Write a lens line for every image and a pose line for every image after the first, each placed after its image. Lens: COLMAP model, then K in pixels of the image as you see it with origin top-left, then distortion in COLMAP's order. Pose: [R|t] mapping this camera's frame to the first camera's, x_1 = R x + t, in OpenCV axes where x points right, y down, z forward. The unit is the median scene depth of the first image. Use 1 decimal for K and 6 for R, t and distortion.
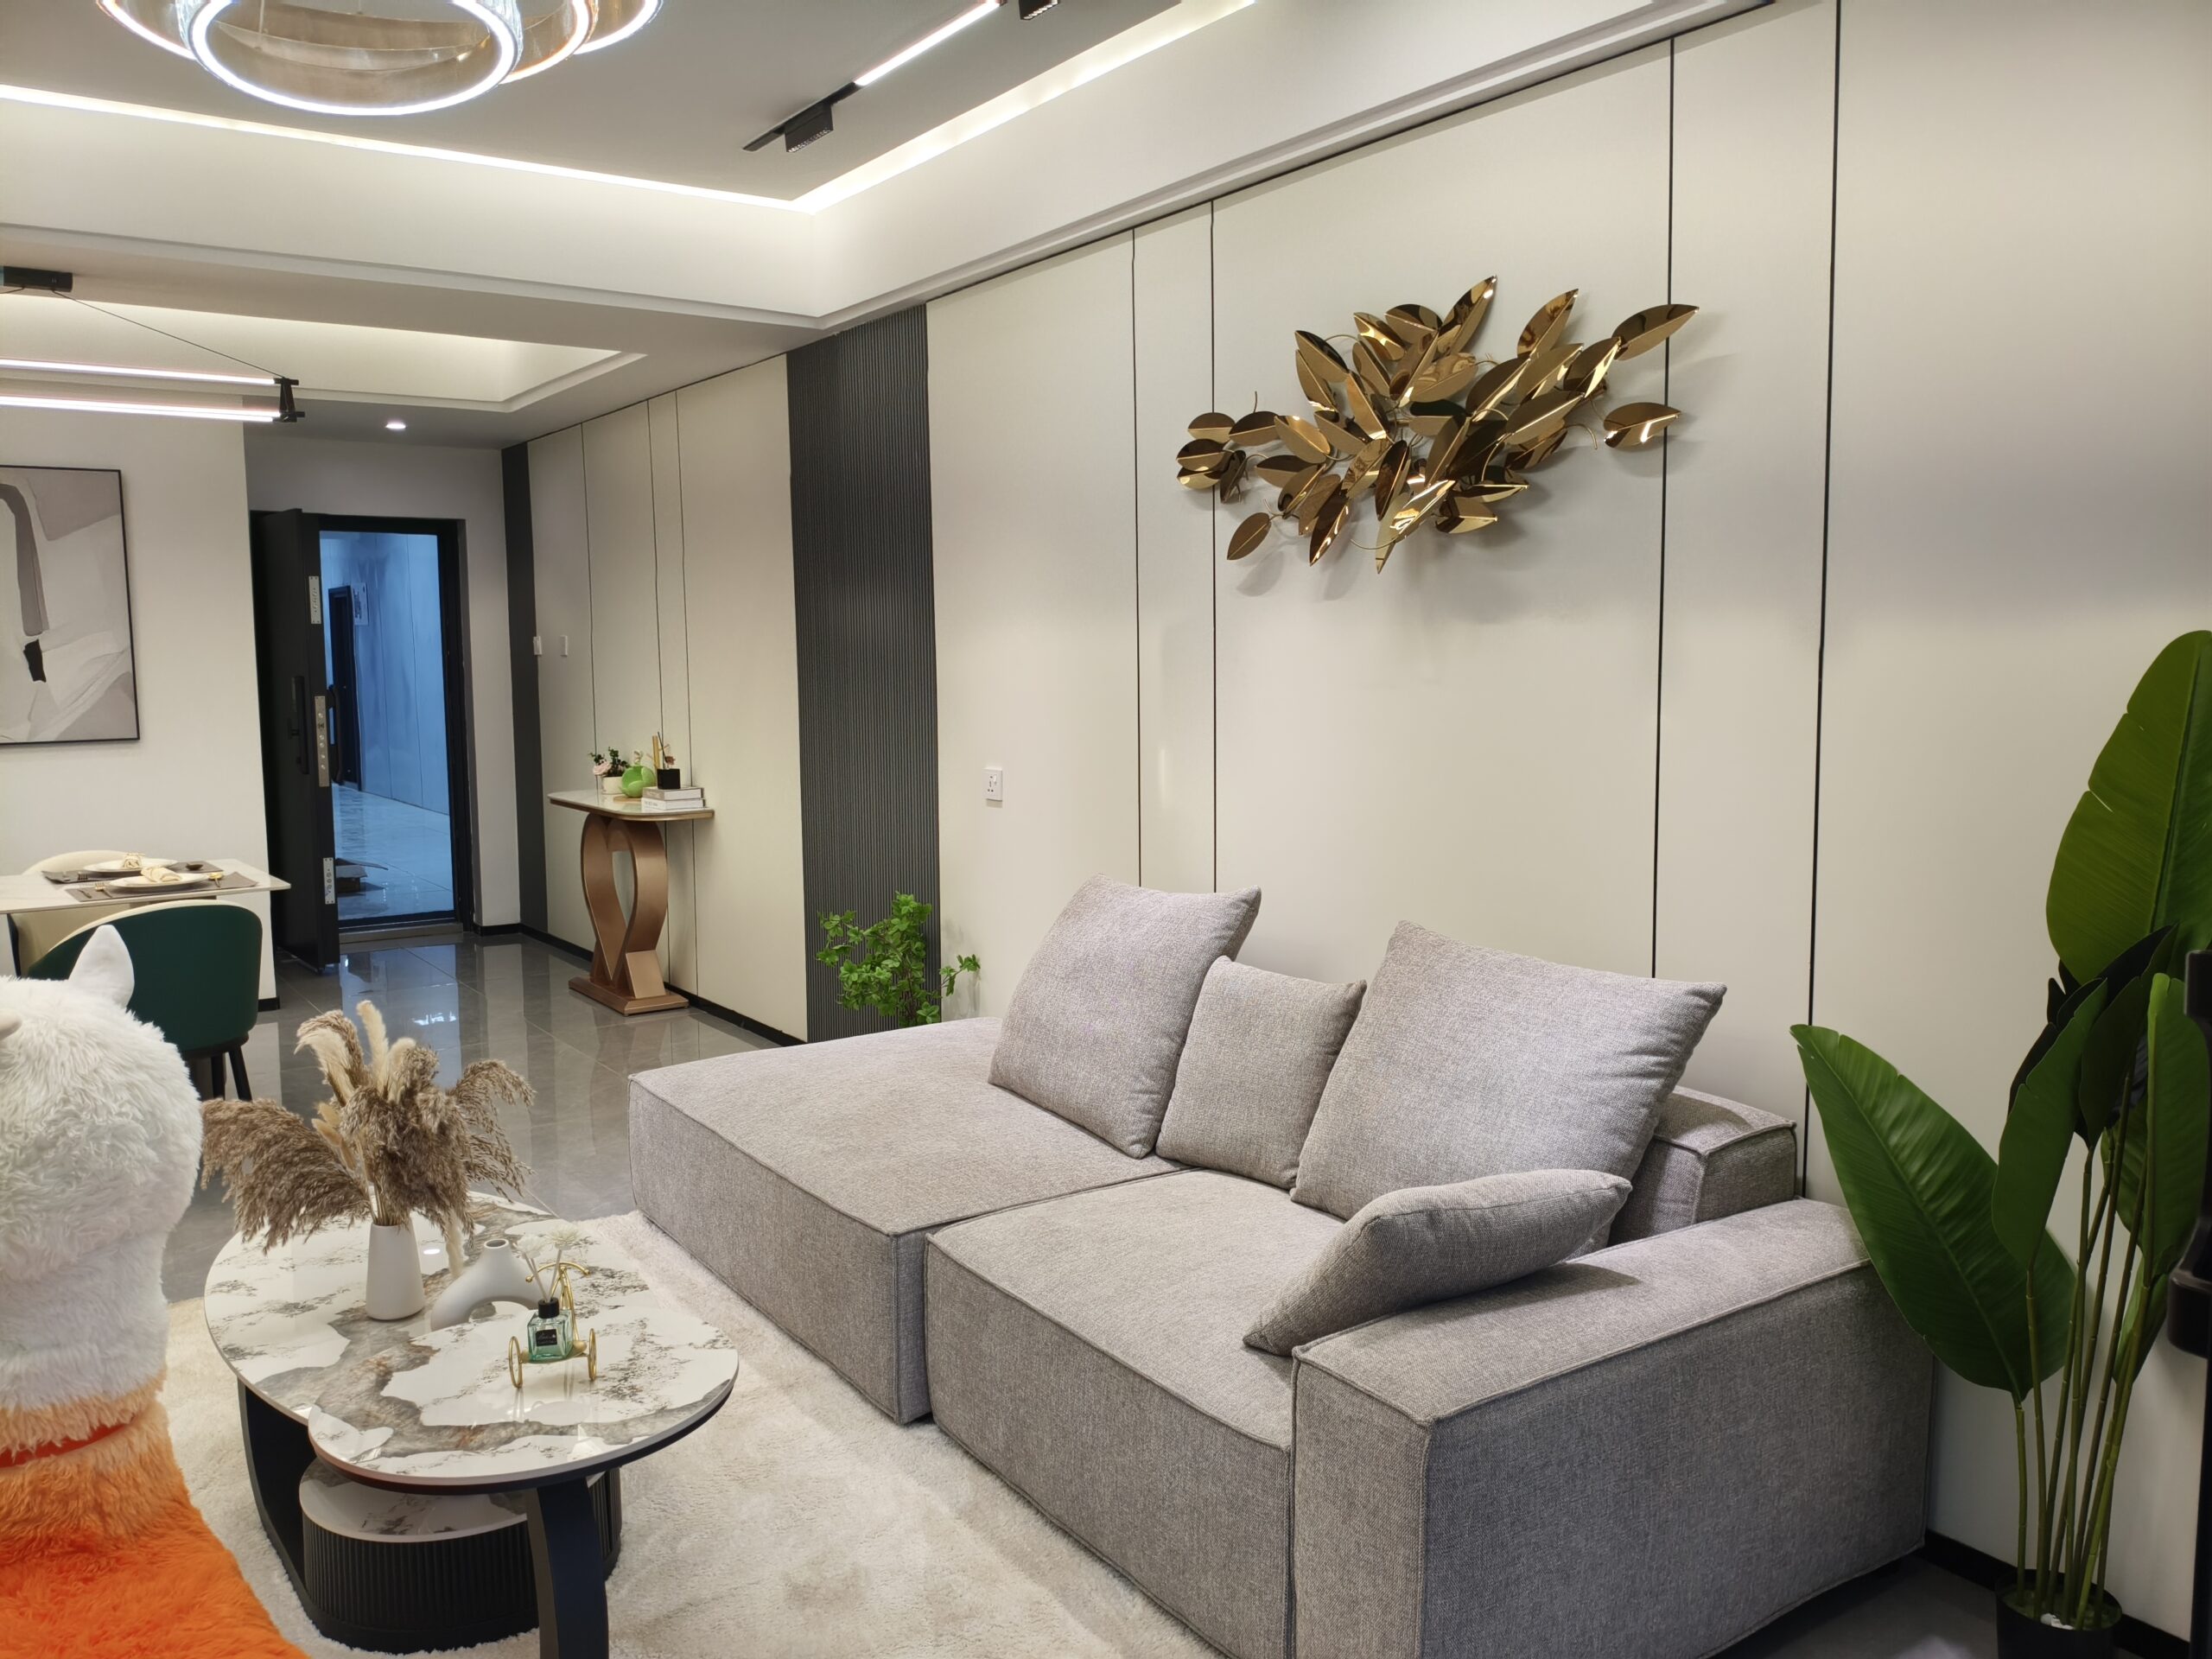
lens RADIAL K [[1718.0, 0, 1106.0], [0, 1718.0, 829.5], [0, 0, 1]] dist [-0.001144, 0.005268]
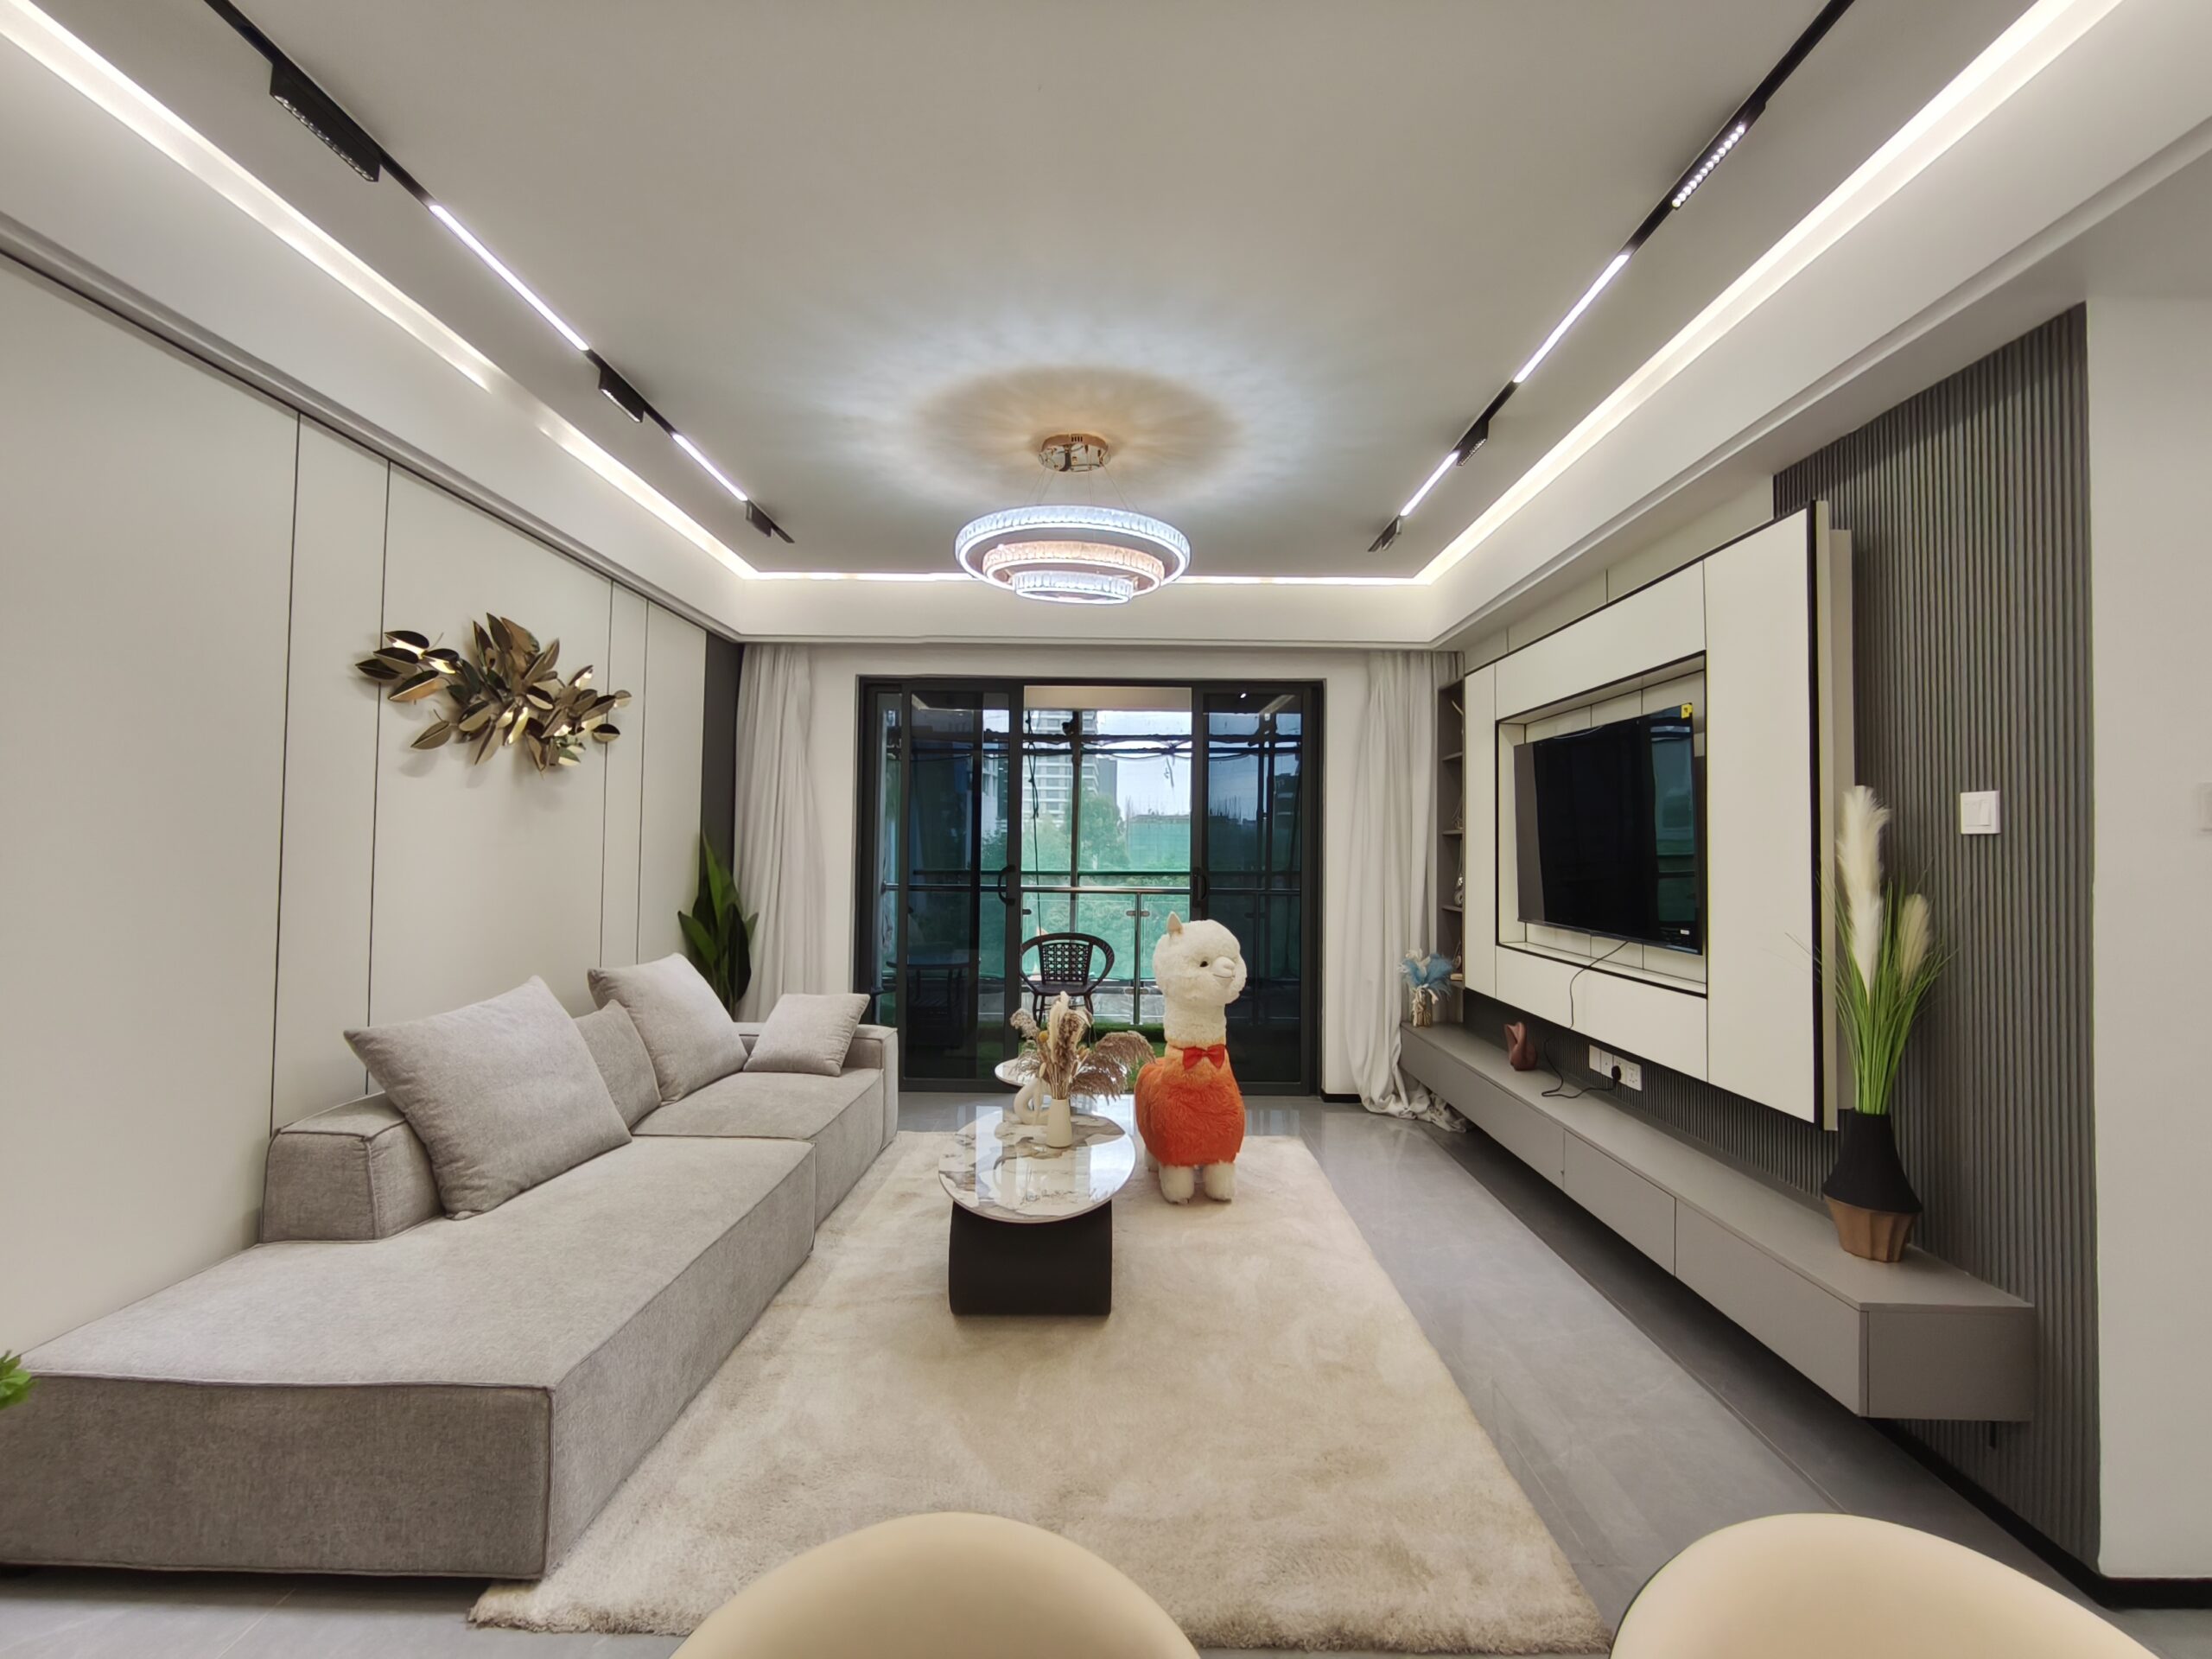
lens RADIAL K [[1051.9, 0, 1106.0], [0, 1051.9, 829.5], [0, 0, 1]] dist [-0.000152, 0.001382]
pose [[-0.809392, 0.010945, 0.587167, -0.977581], [0.056265, 0.996672, 0.058980, -0.134944], [-0.584567, 0.080775, -0.807314, 1.596310]]
